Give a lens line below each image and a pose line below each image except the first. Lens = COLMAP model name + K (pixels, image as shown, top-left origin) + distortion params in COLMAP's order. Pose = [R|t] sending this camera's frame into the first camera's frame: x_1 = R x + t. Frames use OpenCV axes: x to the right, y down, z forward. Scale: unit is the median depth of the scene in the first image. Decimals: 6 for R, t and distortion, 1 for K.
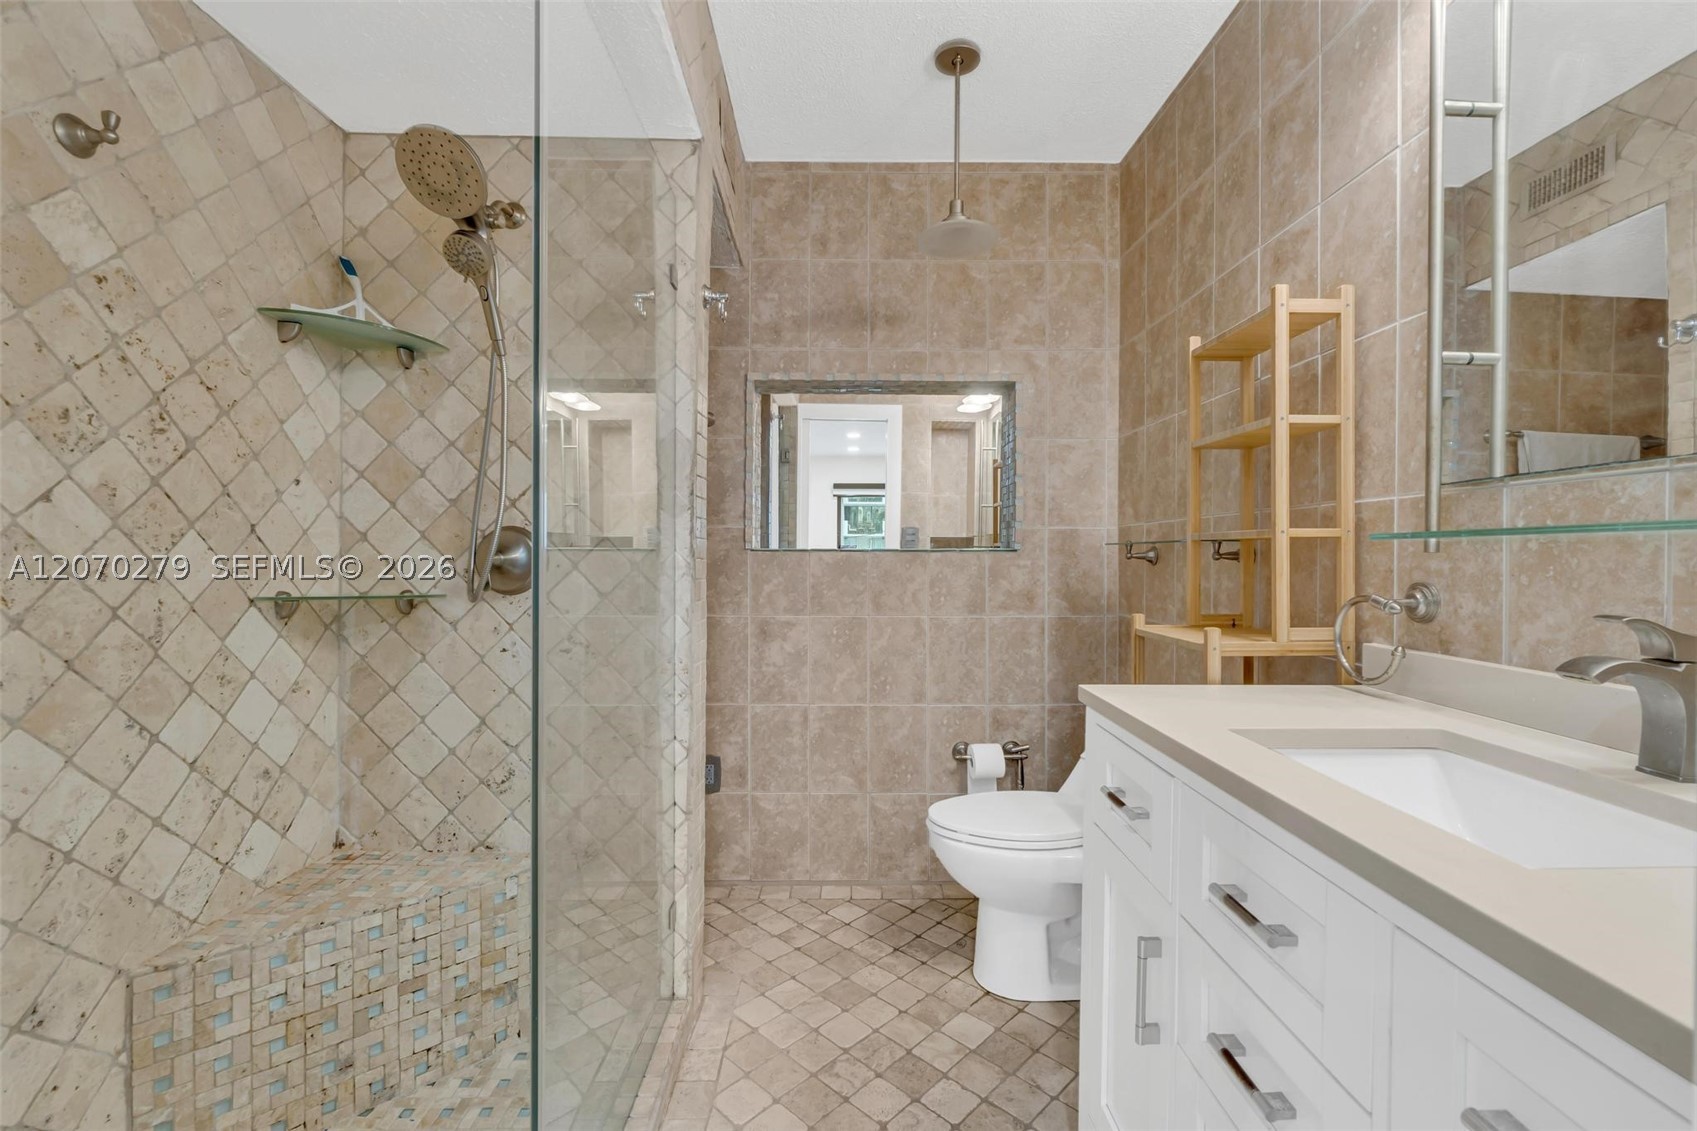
lens RADIAL K [[717.3, 0, 851.4], [0, 717.3, 557.7], [0, 0, 1]] dist [-0.004413, -0.000398]
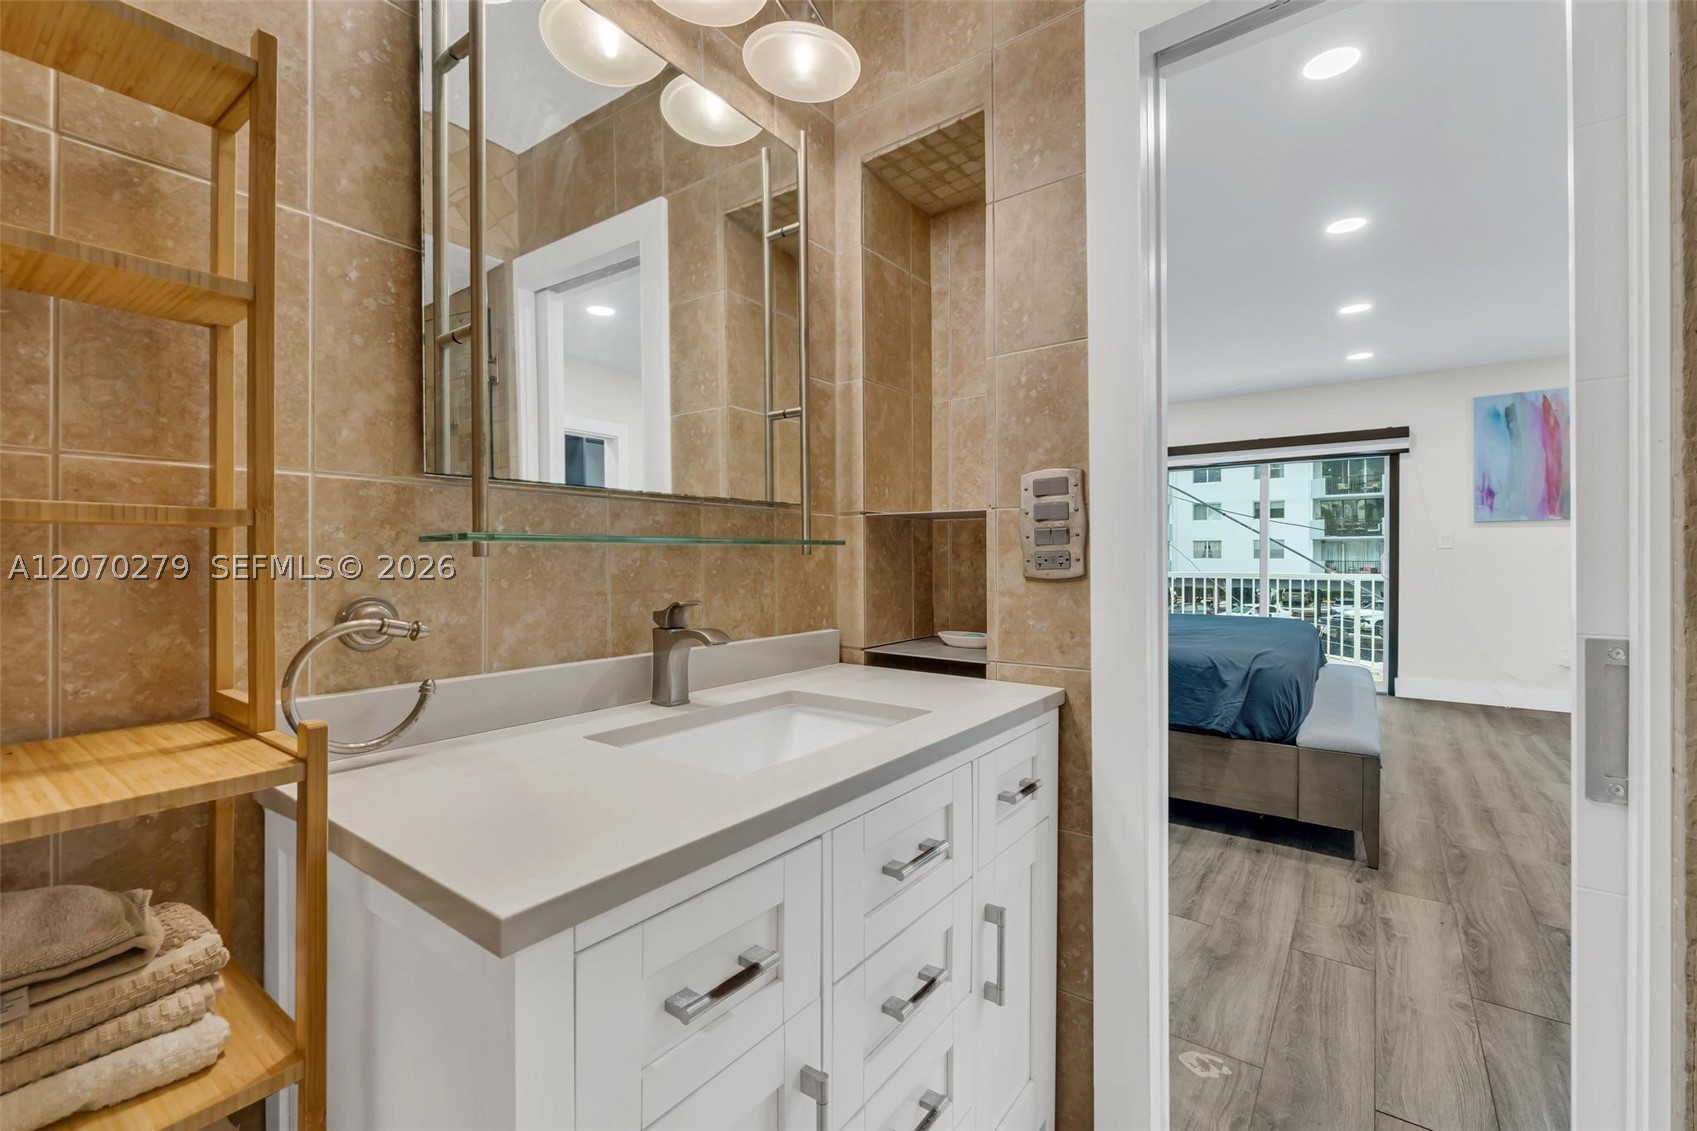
lens RADIAL K [[717.3, 0, 854.5], [0, 717.3, 571.8], [0, 0, 1]] dist [-0.004413, -0.000398]
pose [[-0.799650, -0.006424, 0.600431, -0.064834], [0.007552, 0.999756, 0.020755, -0.003182], [-0.600418, 0.021131, -0.799407, 1.506610]]
